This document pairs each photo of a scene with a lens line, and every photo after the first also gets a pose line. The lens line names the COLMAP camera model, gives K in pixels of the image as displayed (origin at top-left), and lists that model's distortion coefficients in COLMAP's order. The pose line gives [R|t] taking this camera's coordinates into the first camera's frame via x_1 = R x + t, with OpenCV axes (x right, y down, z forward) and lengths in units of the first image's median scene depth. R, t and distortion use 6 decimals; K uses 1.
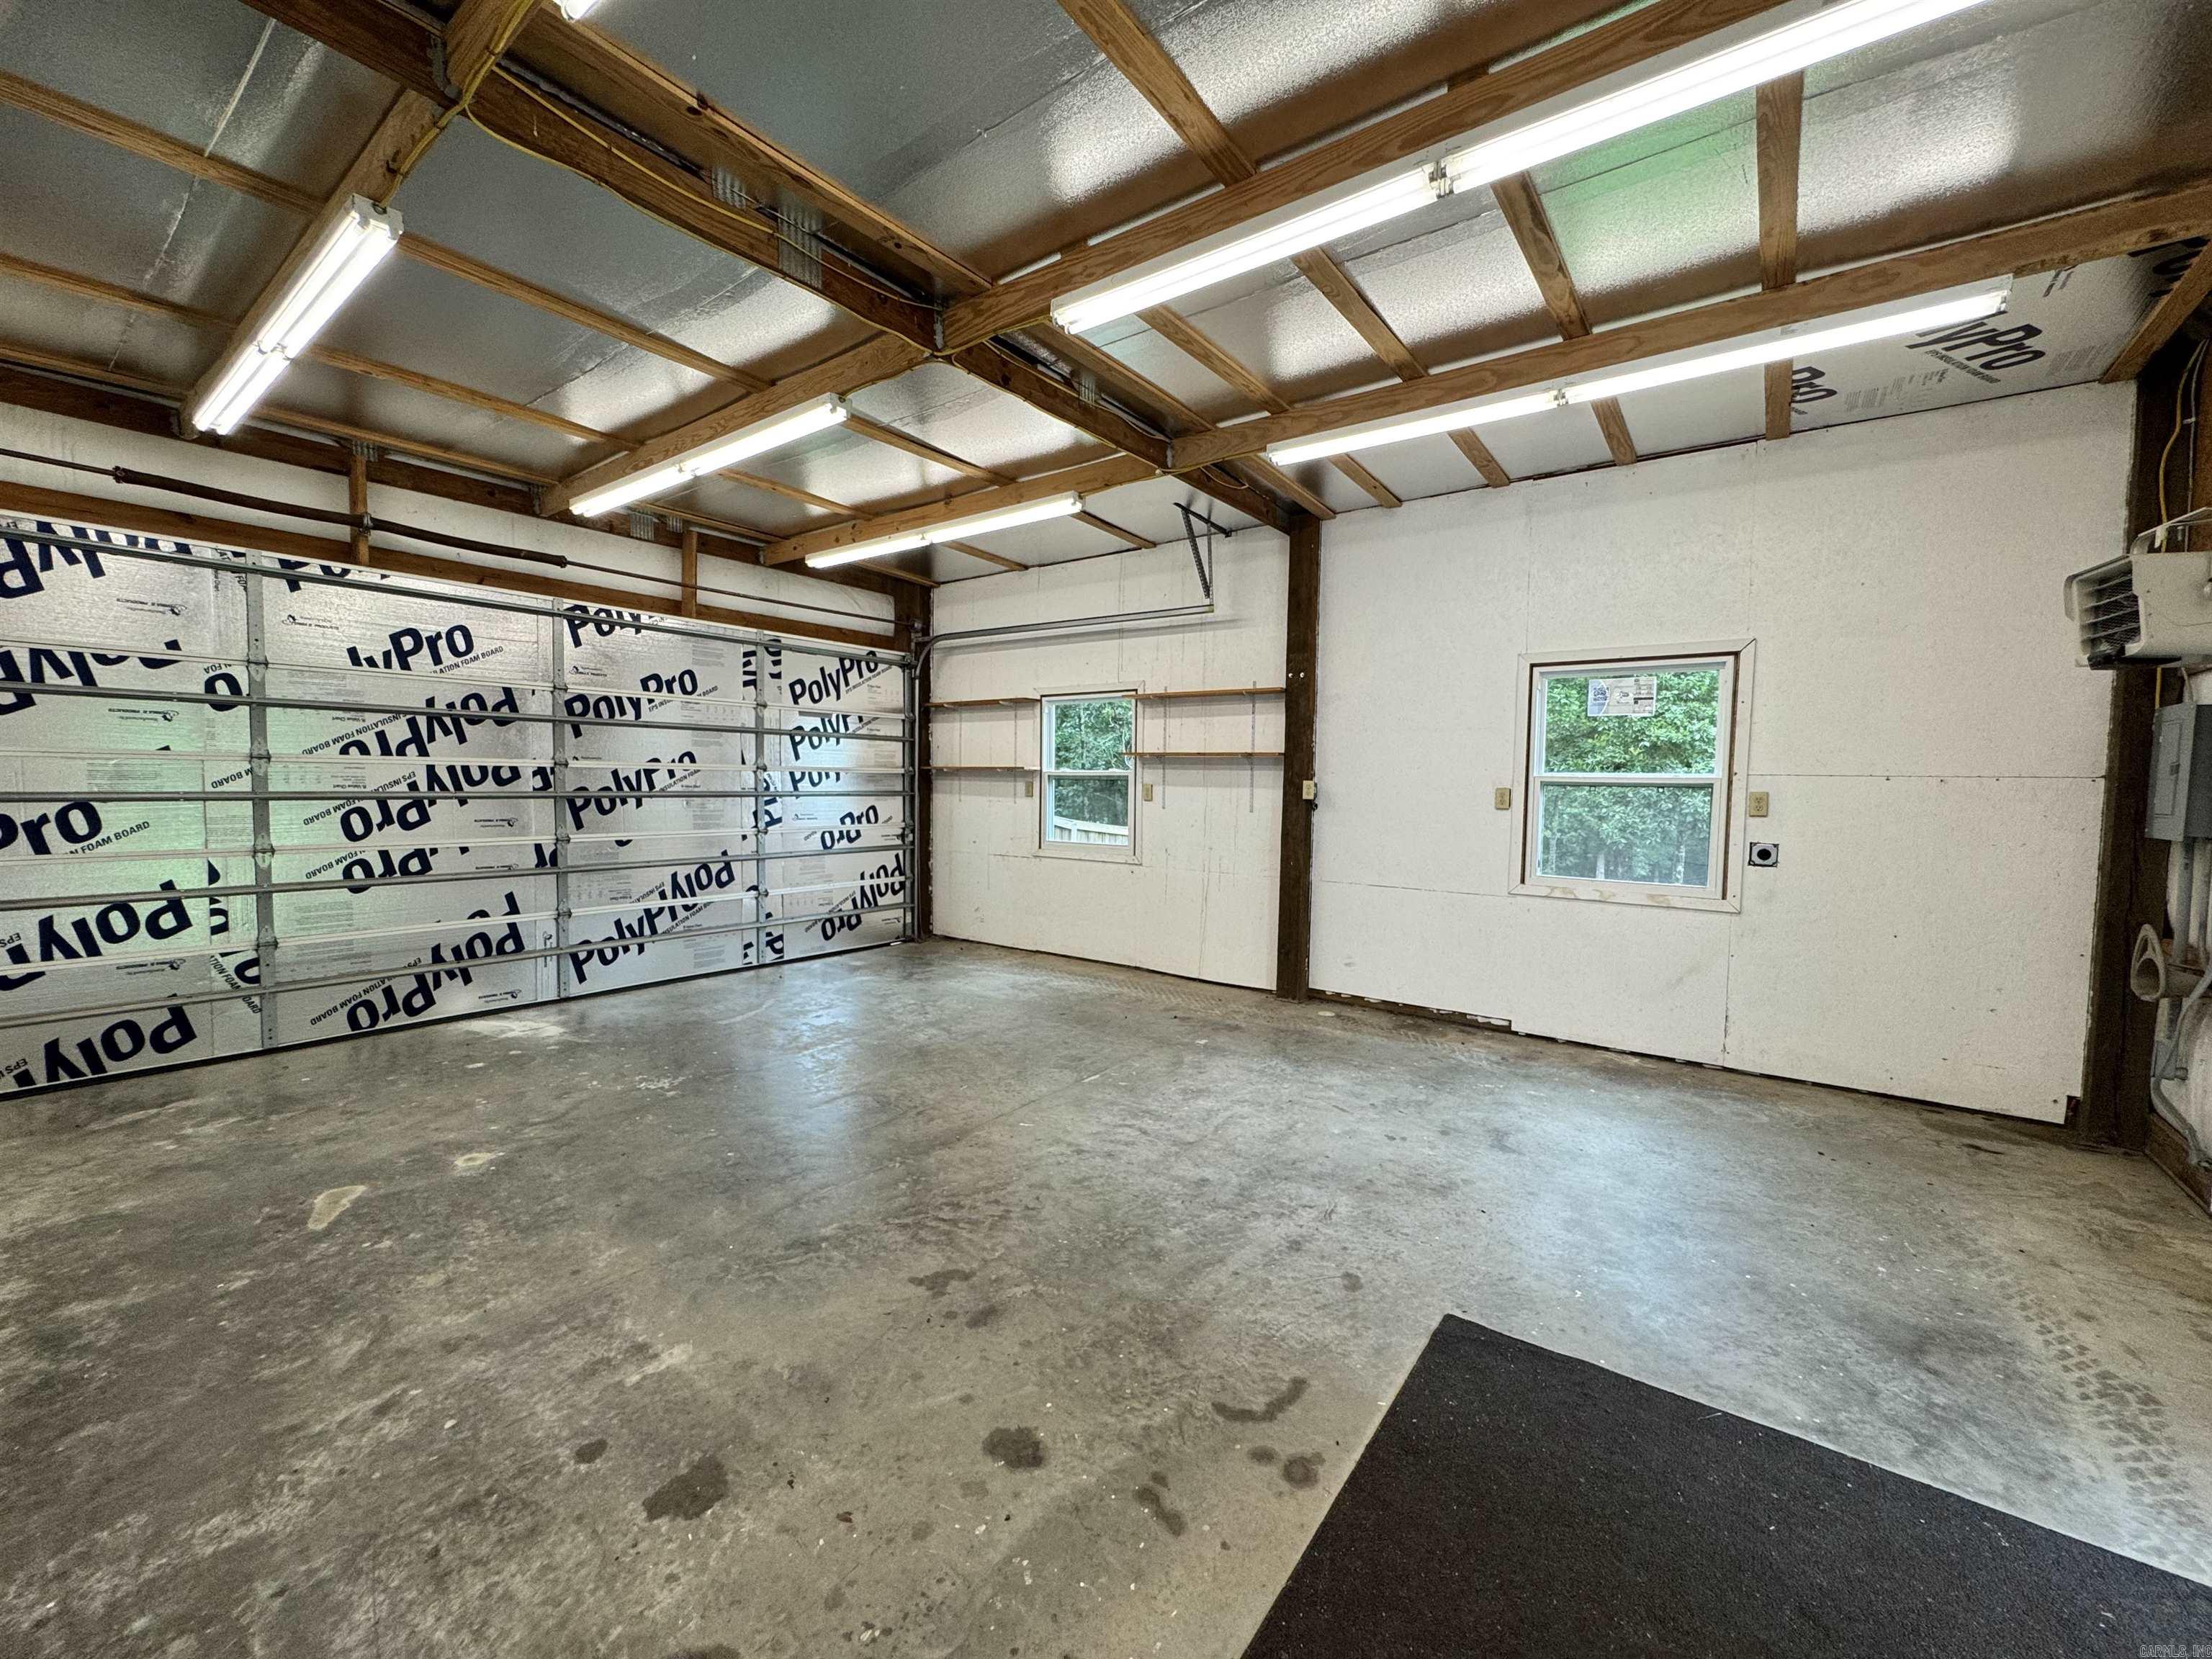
lens RADIAL K [[880.5, 0, 1106.0], [0, 880.5, 829.5], [0, 0, 1]] dist [-0.002976, 0.000096]
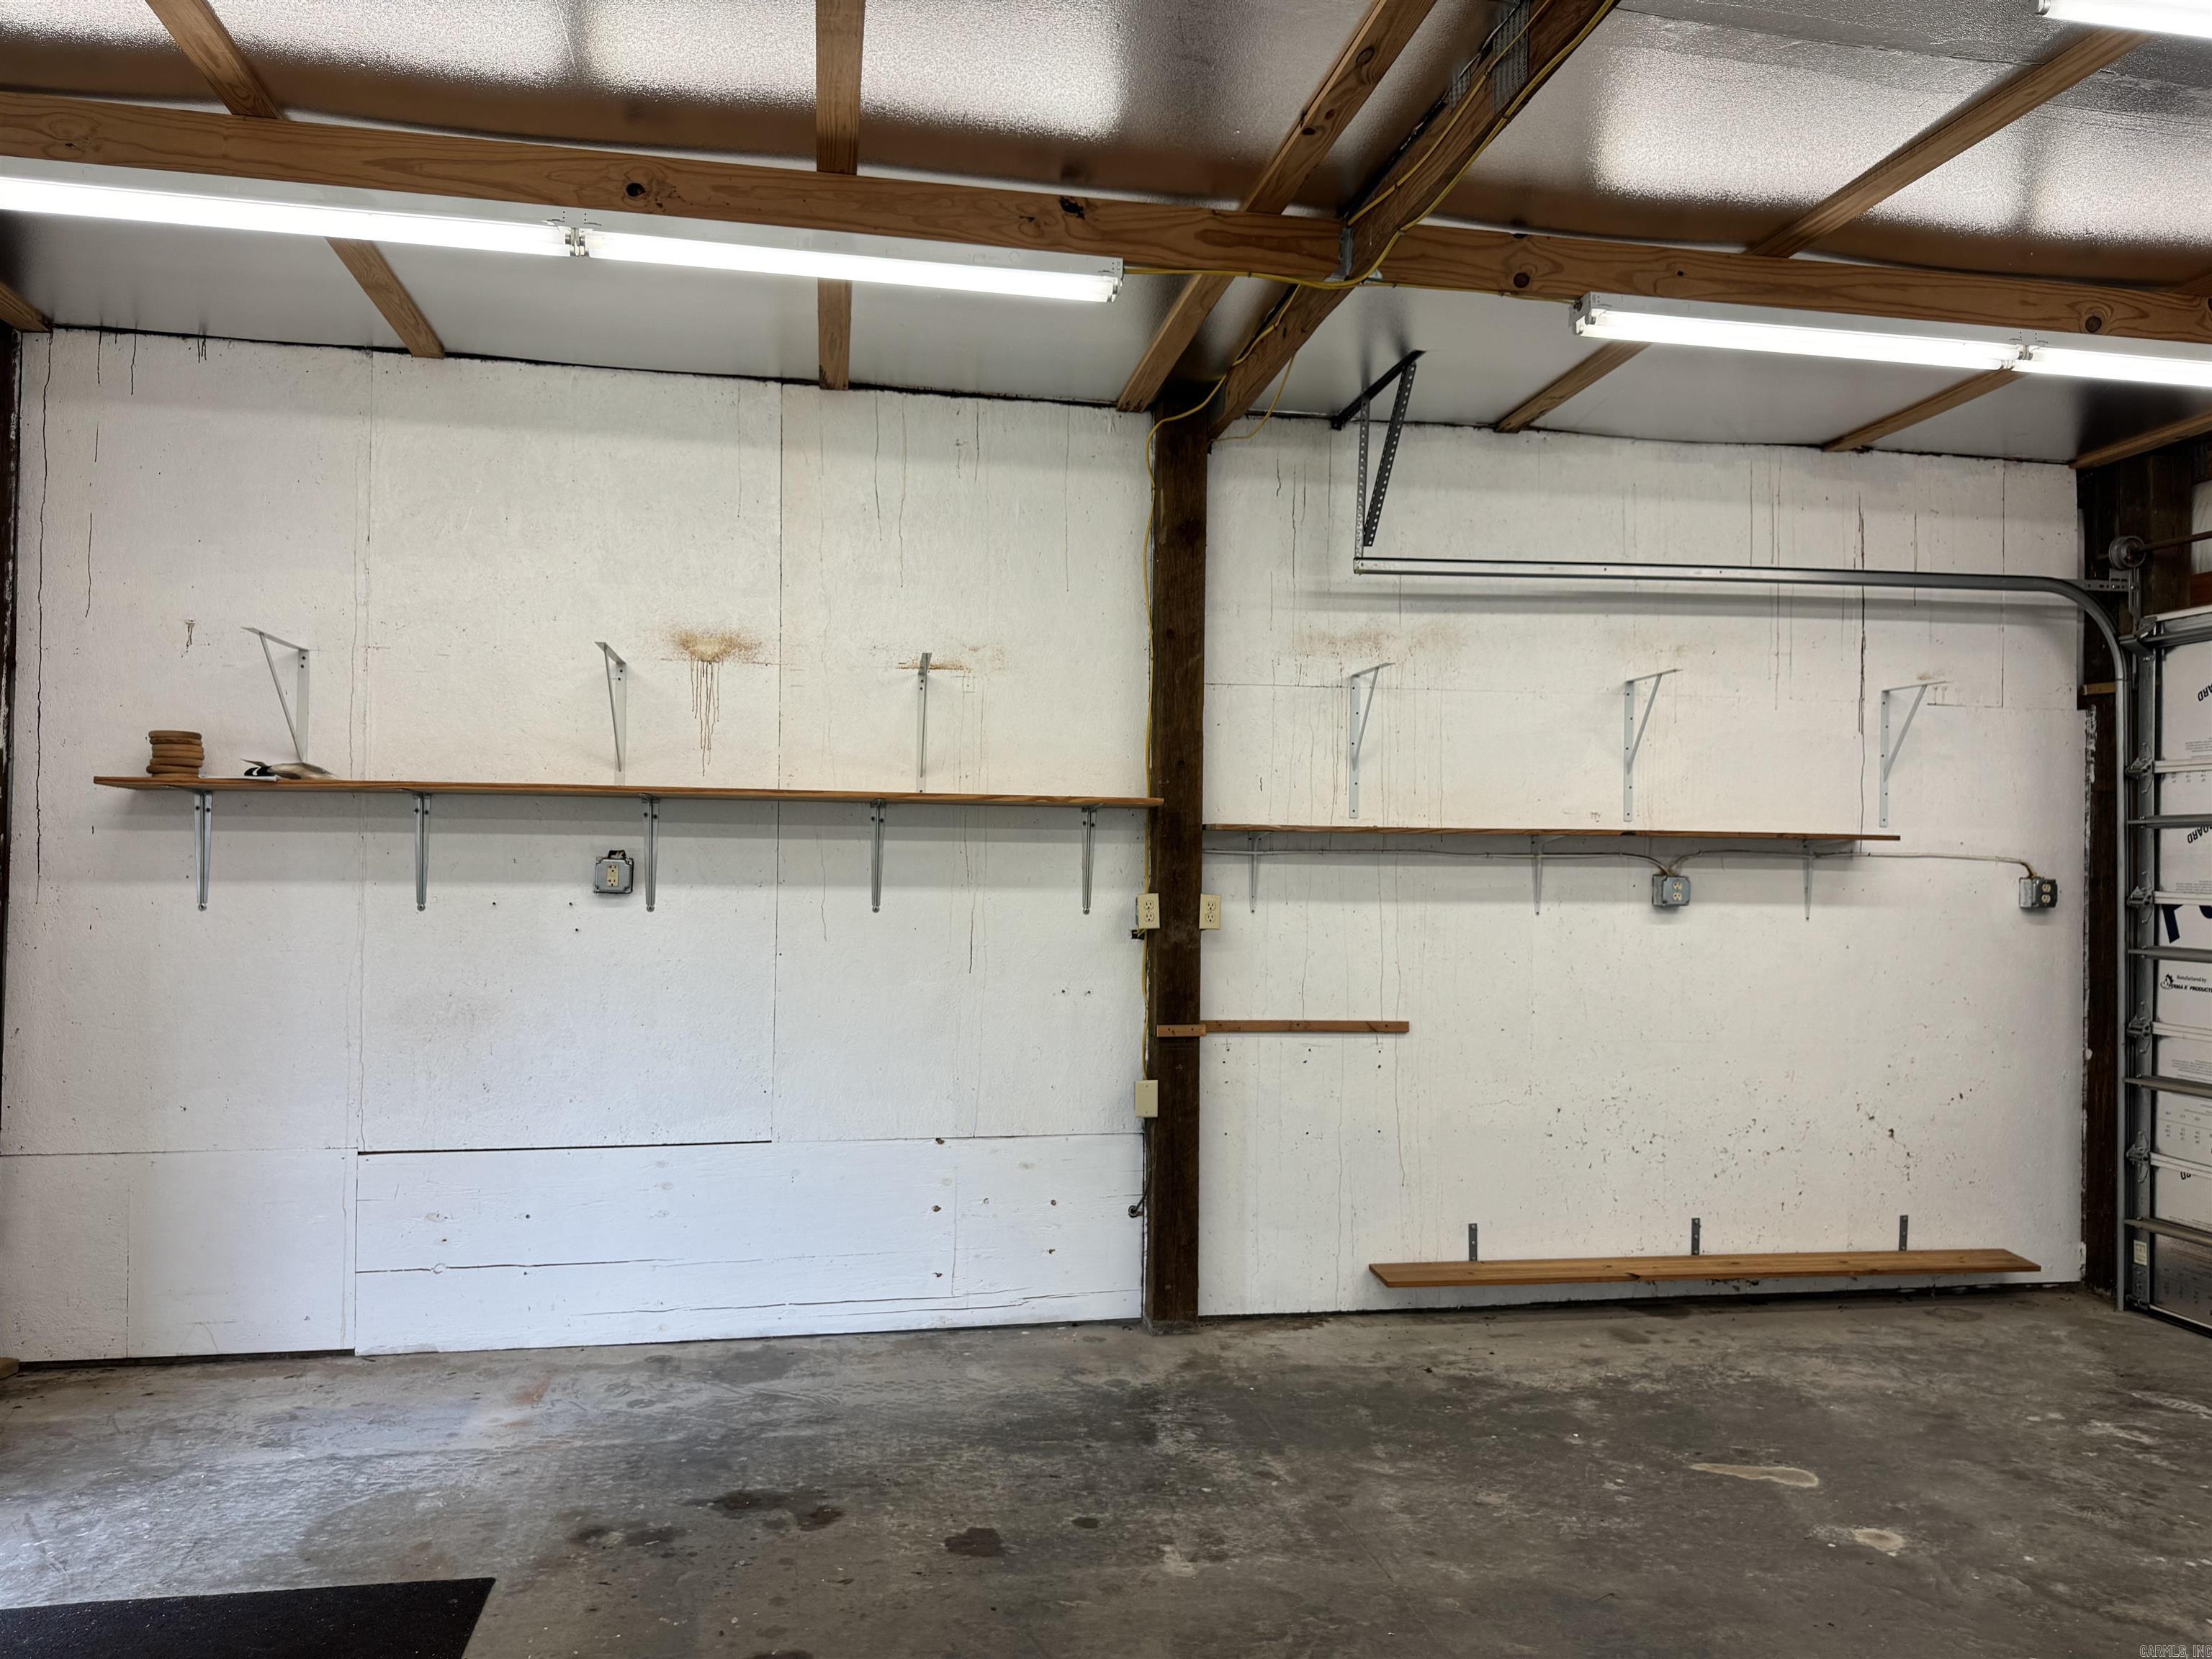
lens RADIAL K [[1556.7, 0, 1106.0], [0, 1556.7, 829.5], [0, 0, 1]] dist [0.040902, -0.060318]
pose [[-0.673324, -0.040145, -0.738257, 0.316974], [-0.069341, 0.997552, 0.008997, -0.066503], [0.736089, 0.057249, -0.674459, 0.812929]]
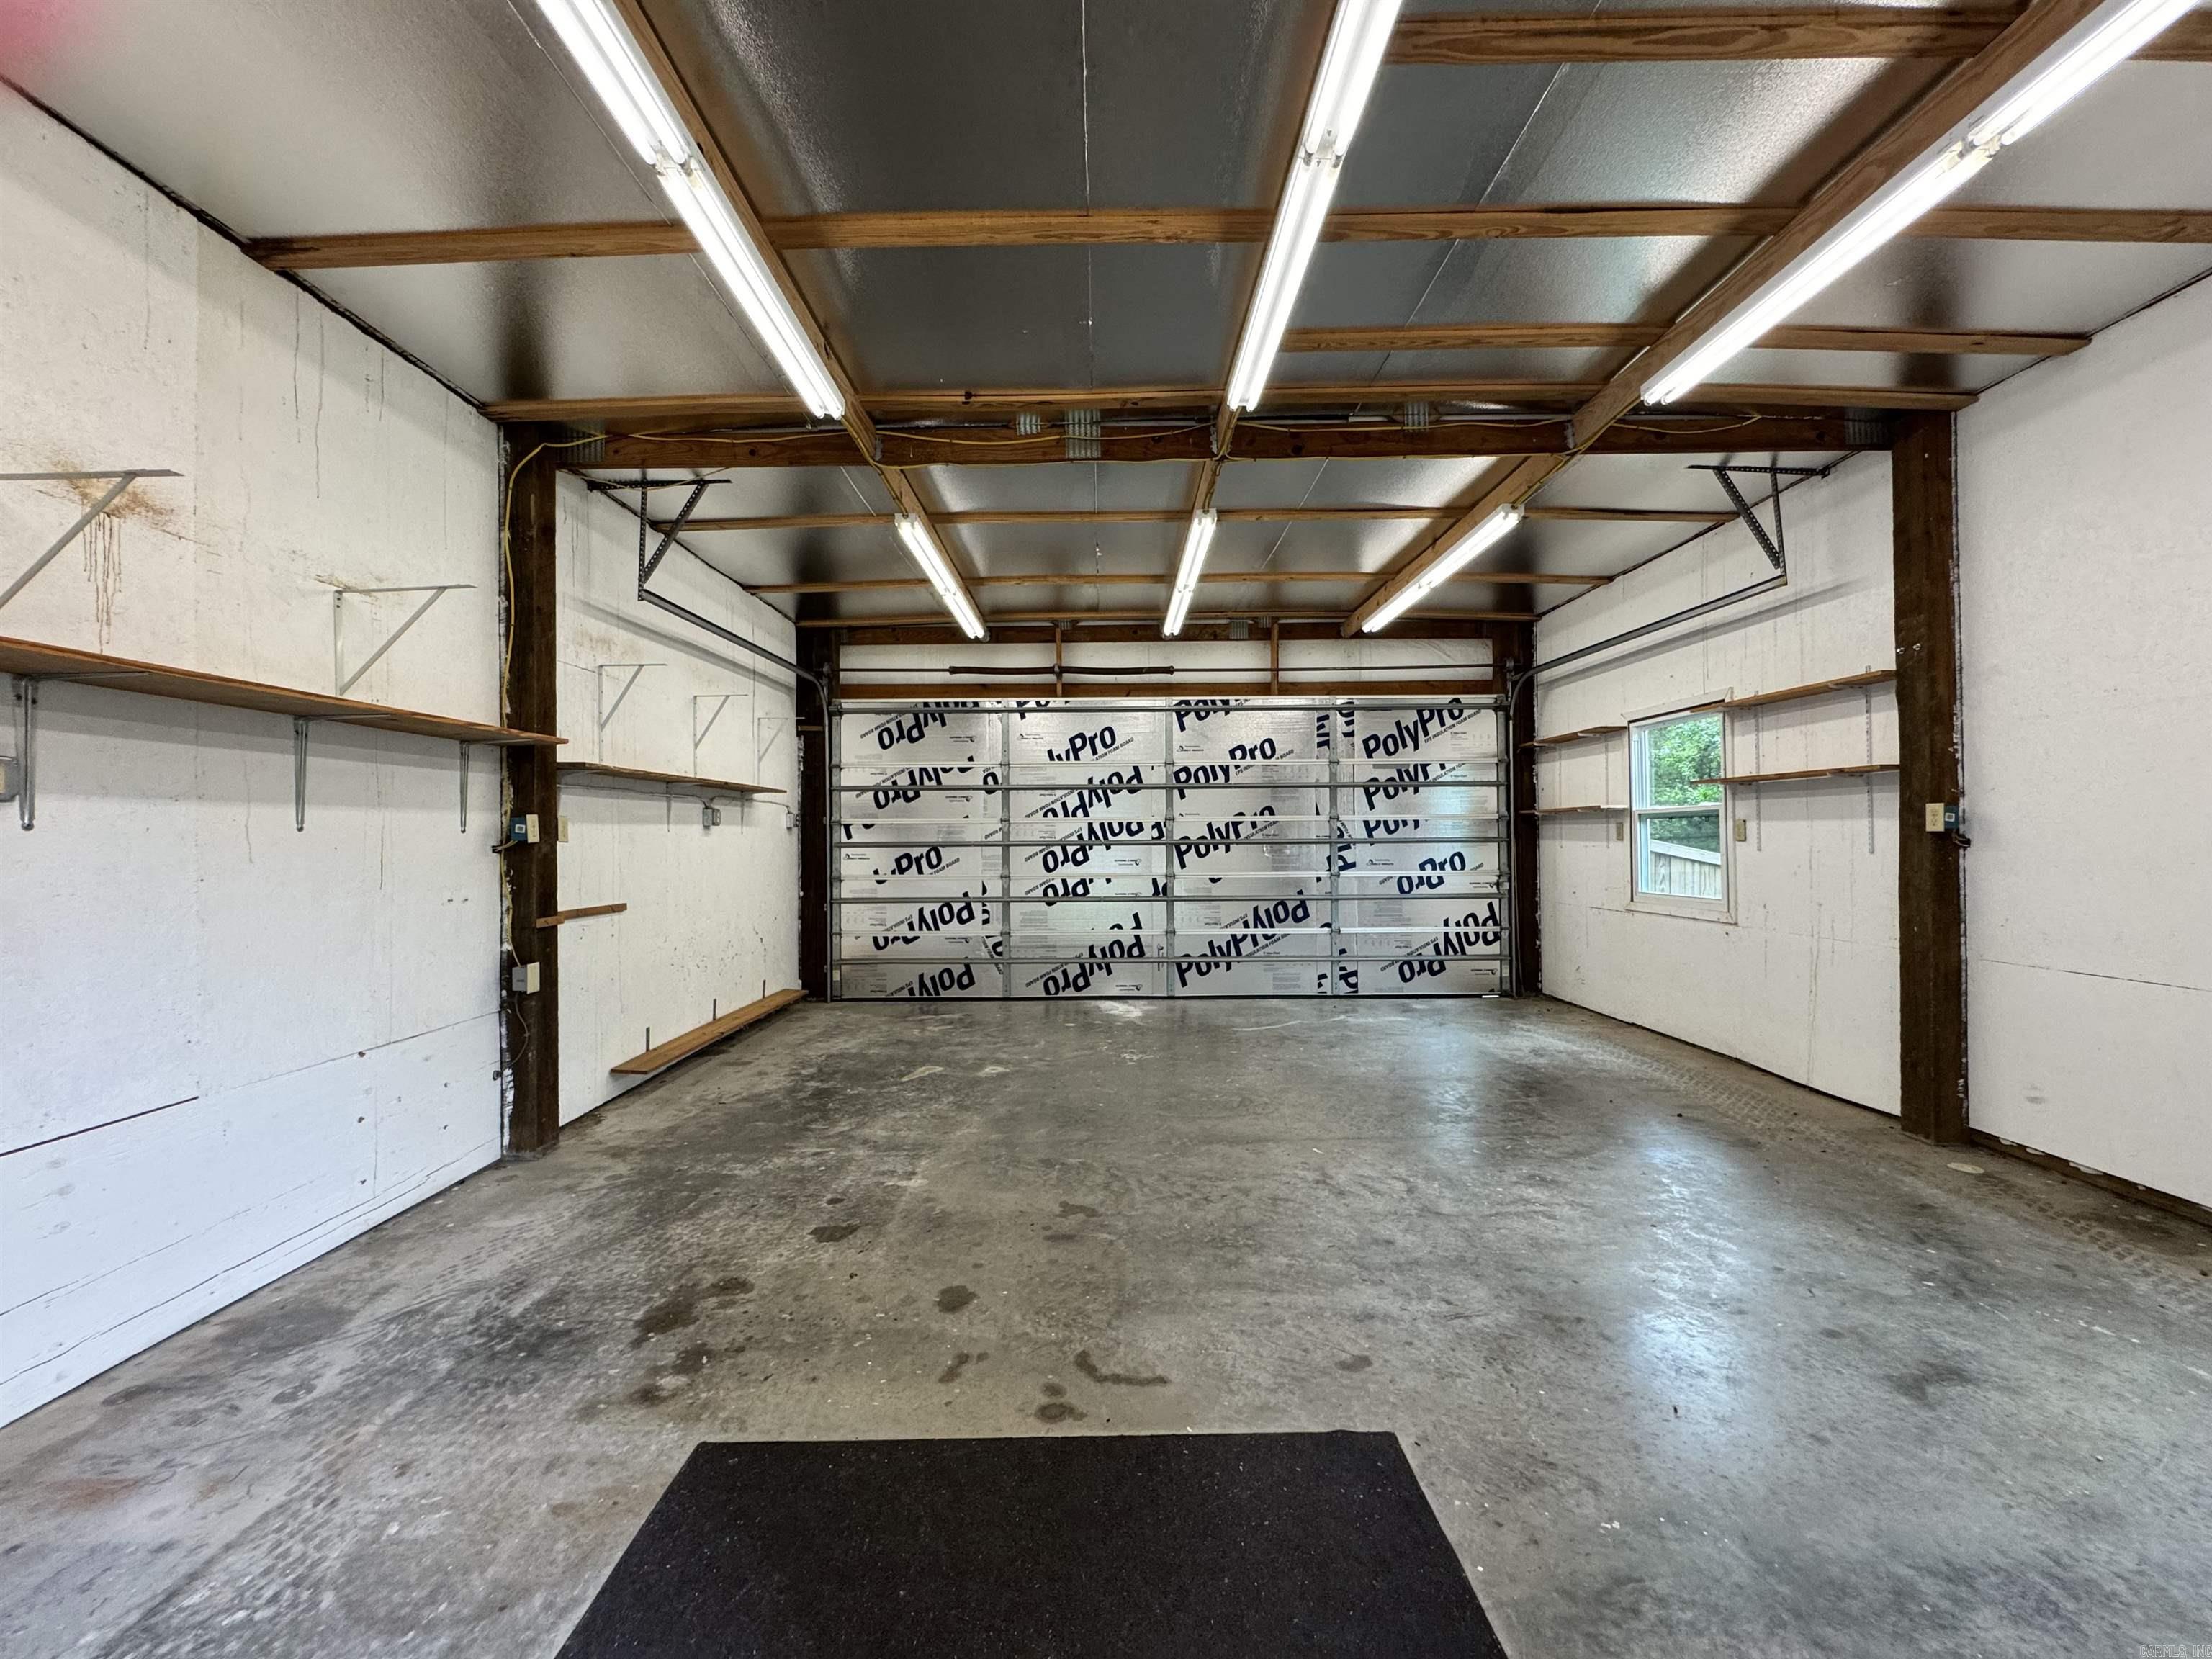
lens RADIAL K [[880.5, 0, 1106.0], [0, 880.5, 829.5], [0, 0, 1]] dist [-0.002976, 0.000096]
pose [[0.603546, -0.027915, -0.796839, 0.404771], [-0.027724, 0.998048, -0.055963, 0.019531], [0.796846, 0.055867, 0.601594, 0.118916]]
